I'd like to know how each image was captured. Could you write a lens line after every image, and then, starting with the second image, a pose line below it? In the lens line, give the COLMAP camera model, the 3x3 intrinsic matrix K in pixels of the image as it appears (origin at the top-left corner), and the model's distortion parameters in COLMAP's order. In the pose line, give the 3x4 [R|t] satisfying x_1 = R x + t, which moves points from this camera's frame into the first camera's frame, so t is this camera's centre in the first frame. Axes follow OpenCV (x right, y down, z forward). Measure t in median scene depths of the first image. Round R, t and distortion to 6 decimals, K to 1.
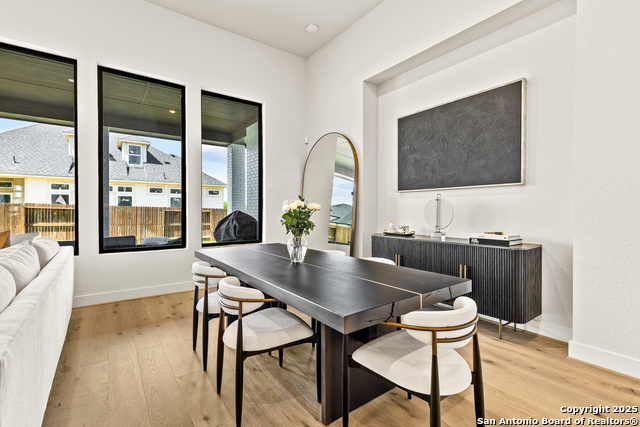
lens RADIAL K [[287.7, 0, 320.0], [0, 287.7, 213.5], [0, 0, 1]] dist [-0.000031, 0.012045]
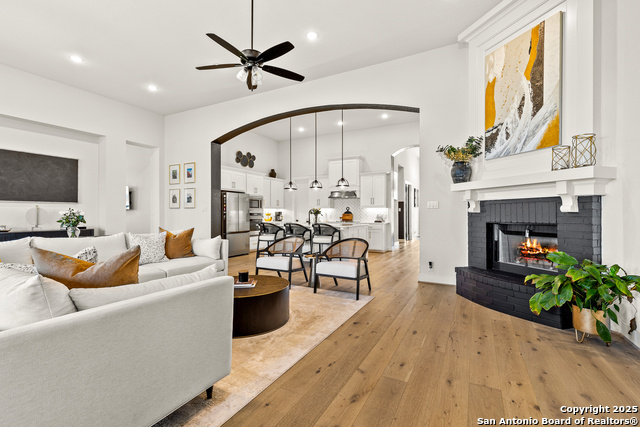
lens RADIAL K [[287.7, 0, 320.0], [0, 287.7, 213.5], [0, 0, 1]] dist [-0.000031, 0.012045]
pose [[-0.431230, -0.005081, 0.902228, -1.768916], [0.007697, 0.999927, 0.009310, -0.016995], [-0.902209, 0.010959, -0.431159, 0.170628]]
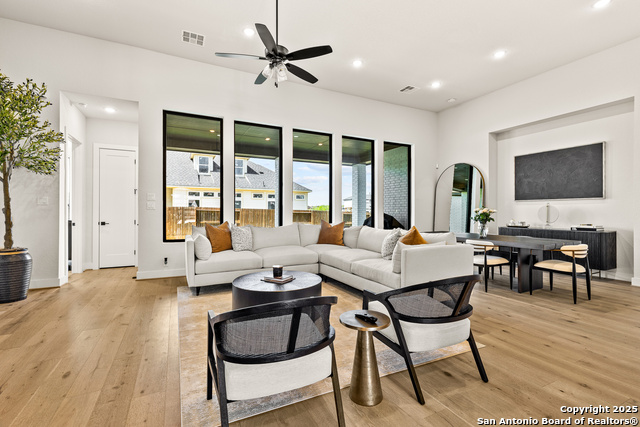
lens RADIAL K [[287.7, 0, 320.0], [0, 287.7, 213.5], [0, 0, 1]] dist [-0.000031, 0.012045]
pose [[0.987966, -0.004999, -0.154589, -0.620393], [0.004653, 0.999986, -0.002597, -0.005767], [0.154599, 0.001846, 0.987976, -0.861729]]
